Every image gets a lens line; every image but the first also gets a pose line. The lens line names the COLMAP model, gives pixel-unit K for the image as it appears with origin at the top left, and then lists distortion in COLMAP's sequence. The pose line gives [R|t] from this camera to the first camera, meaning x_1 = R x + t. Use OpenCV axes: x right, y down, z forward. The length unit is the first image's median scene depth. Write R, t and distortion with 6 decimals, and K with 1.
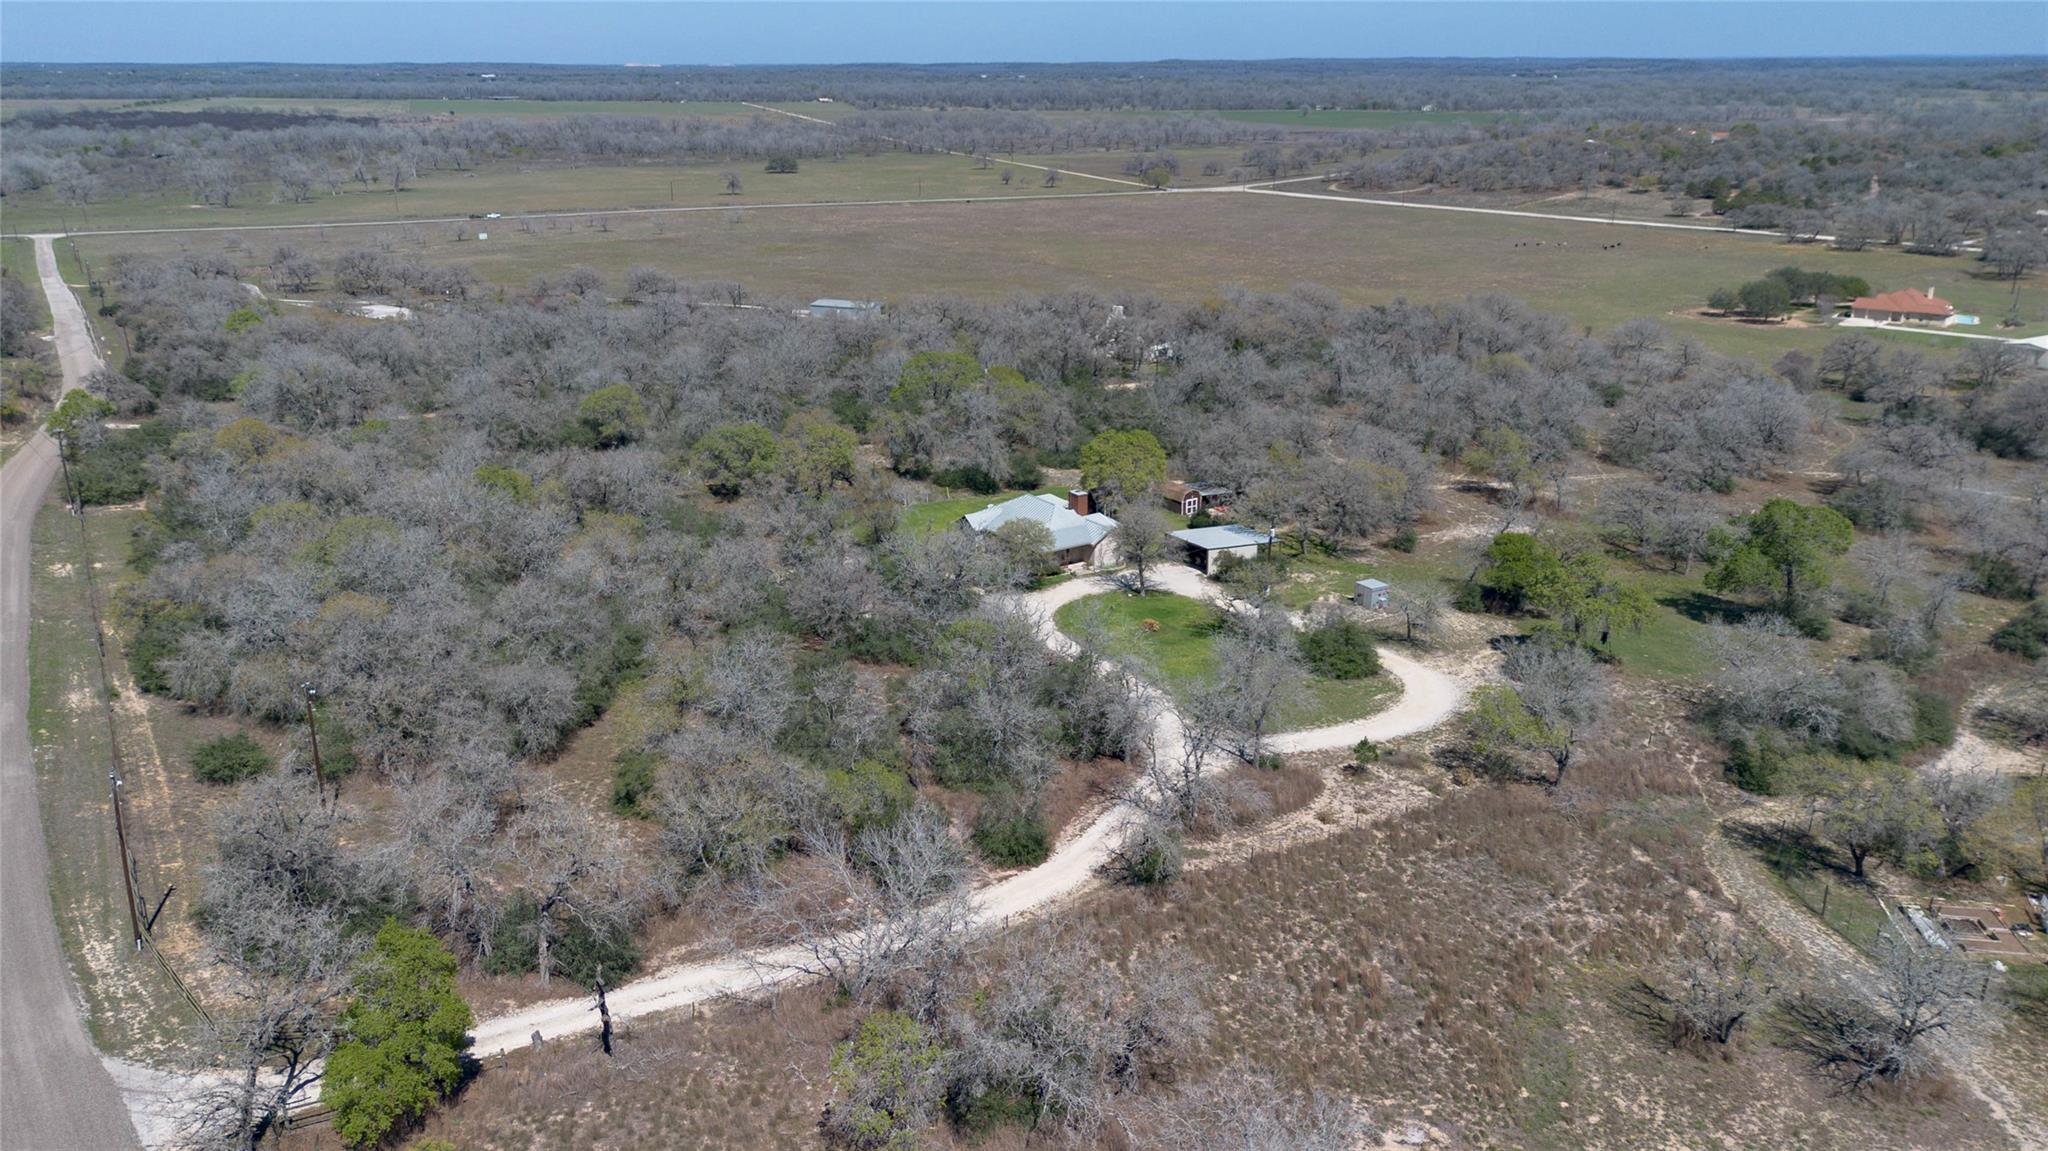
lens RADIAL K [[1555.1, 0, 1024.0], [0, 1555.1, 575.5], [0, 0, 1]] dist [0.056187, -0.075906]
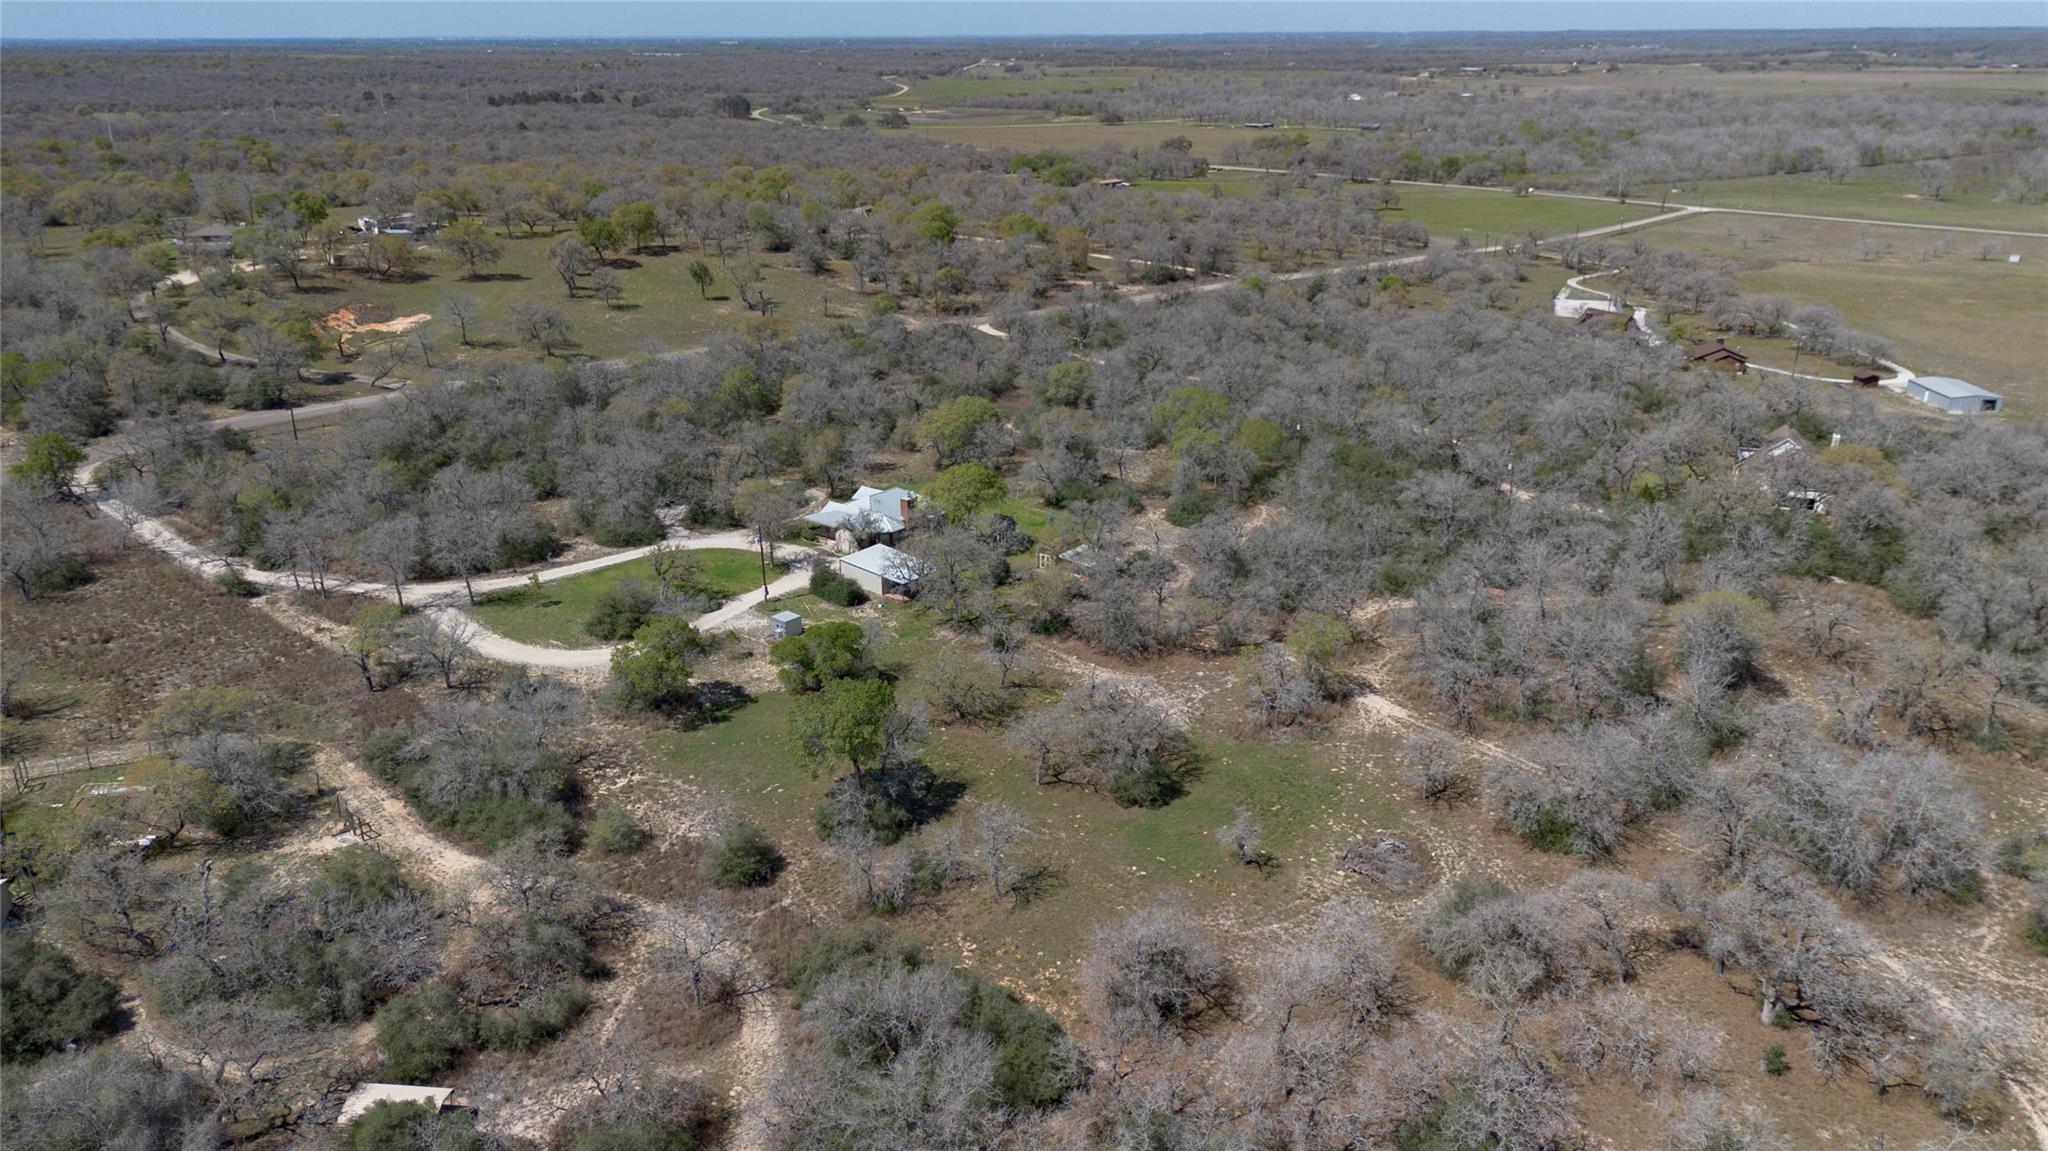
lens RADIAL K [[1555.1, 0, 1024.0], [0, 1555.1, 575.5], [0, 0, 1]] dist [0.056187, -0.075906]
pose [[0.283423, 0.314088, -0.906101, 0.264642], [-0.289320, 0.928825, 0.231468, -0.068543], [0.914311, 0.196550, 0.354123, 0.155753]]
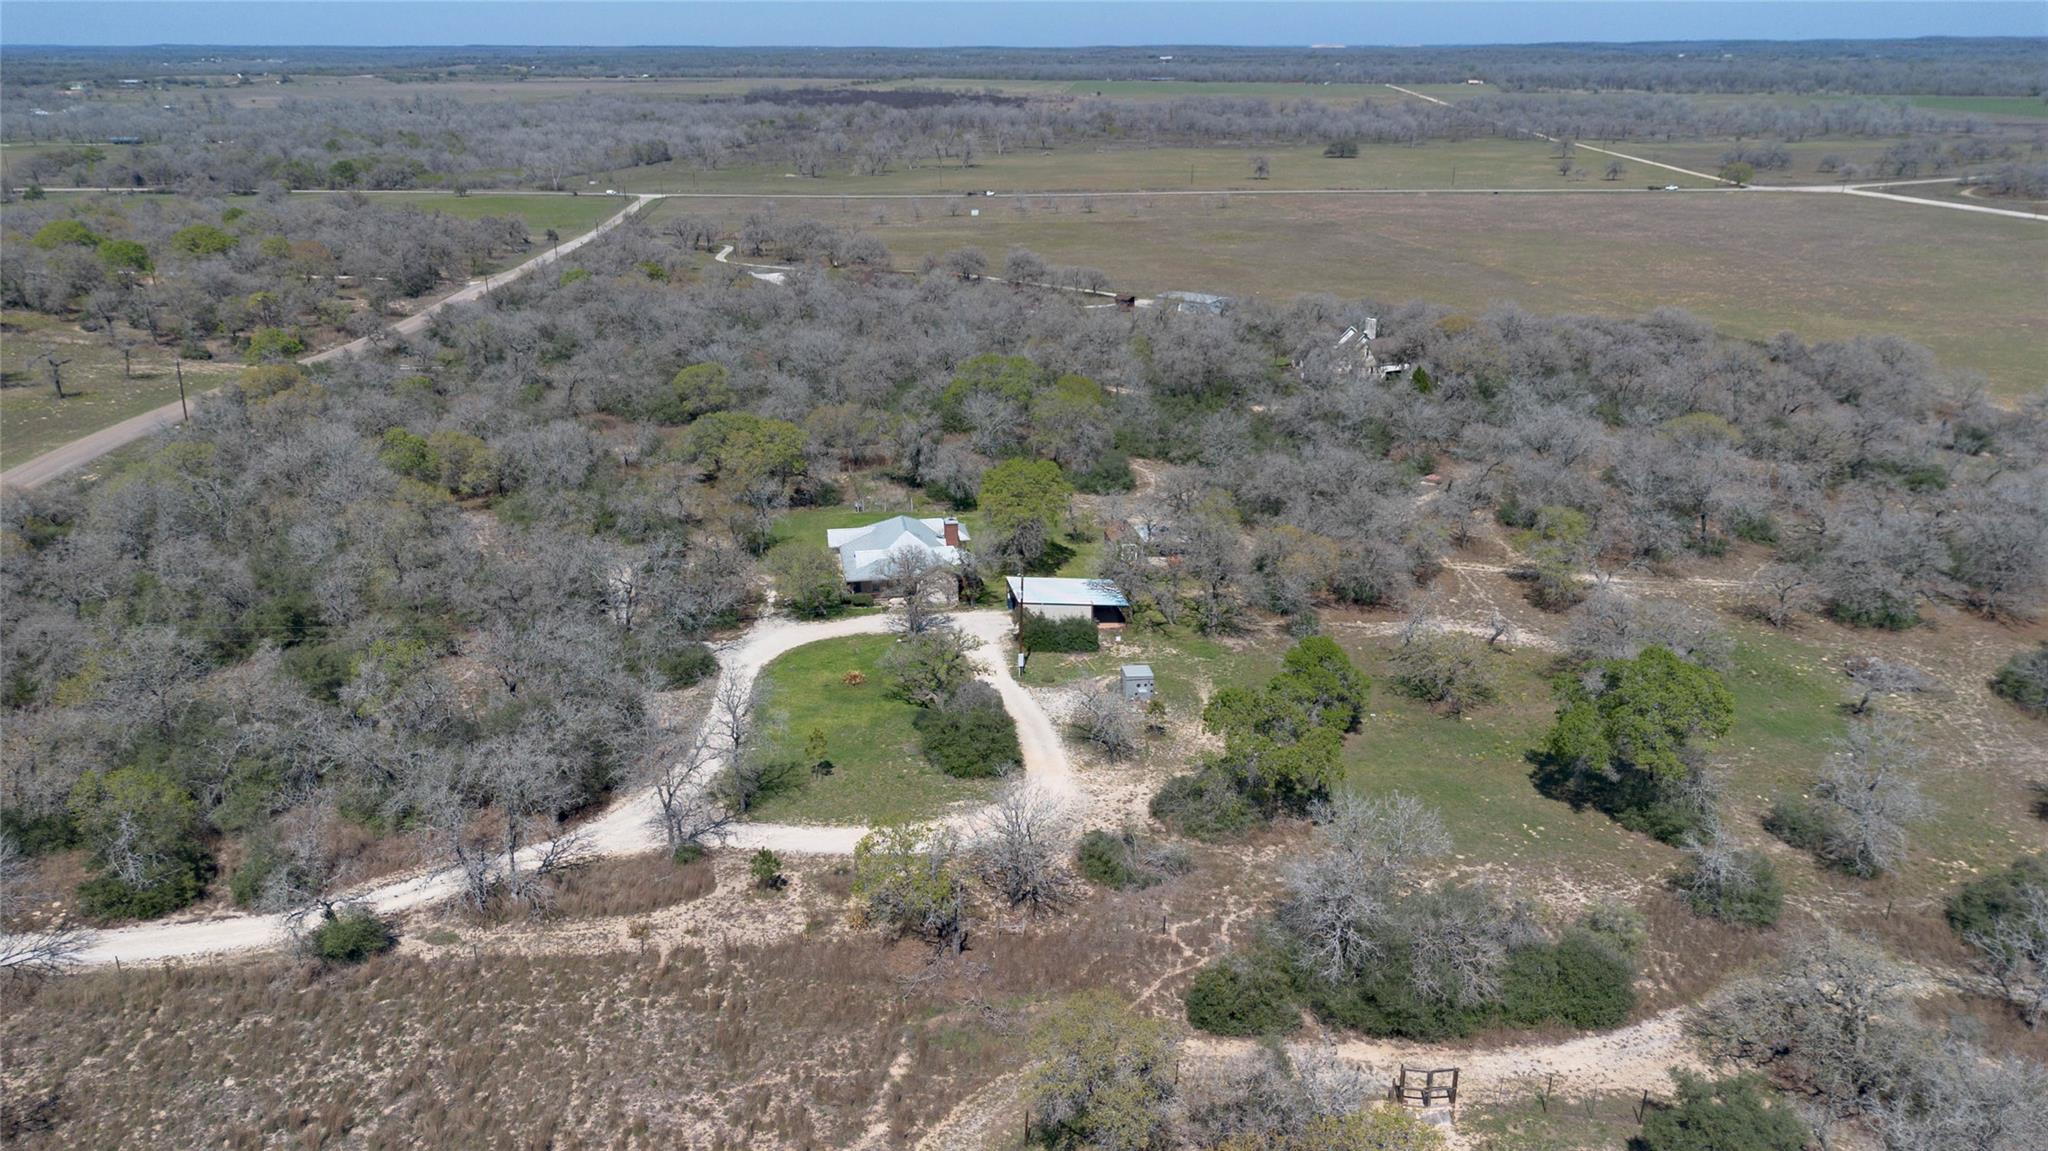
lens RADIAL K [[1555.1, 0, 1024.0], [0, 1555.1, 575.5], [0, 0, 1]] dist [0.056187, -0.075906]
pose [[0.906105, 0.135087, -0.400905, 0.101540], [-0.130577, 0.990683, 0.038693, -0.014343], [0.402396, 0.017289, 0.915302, 0.042113]]
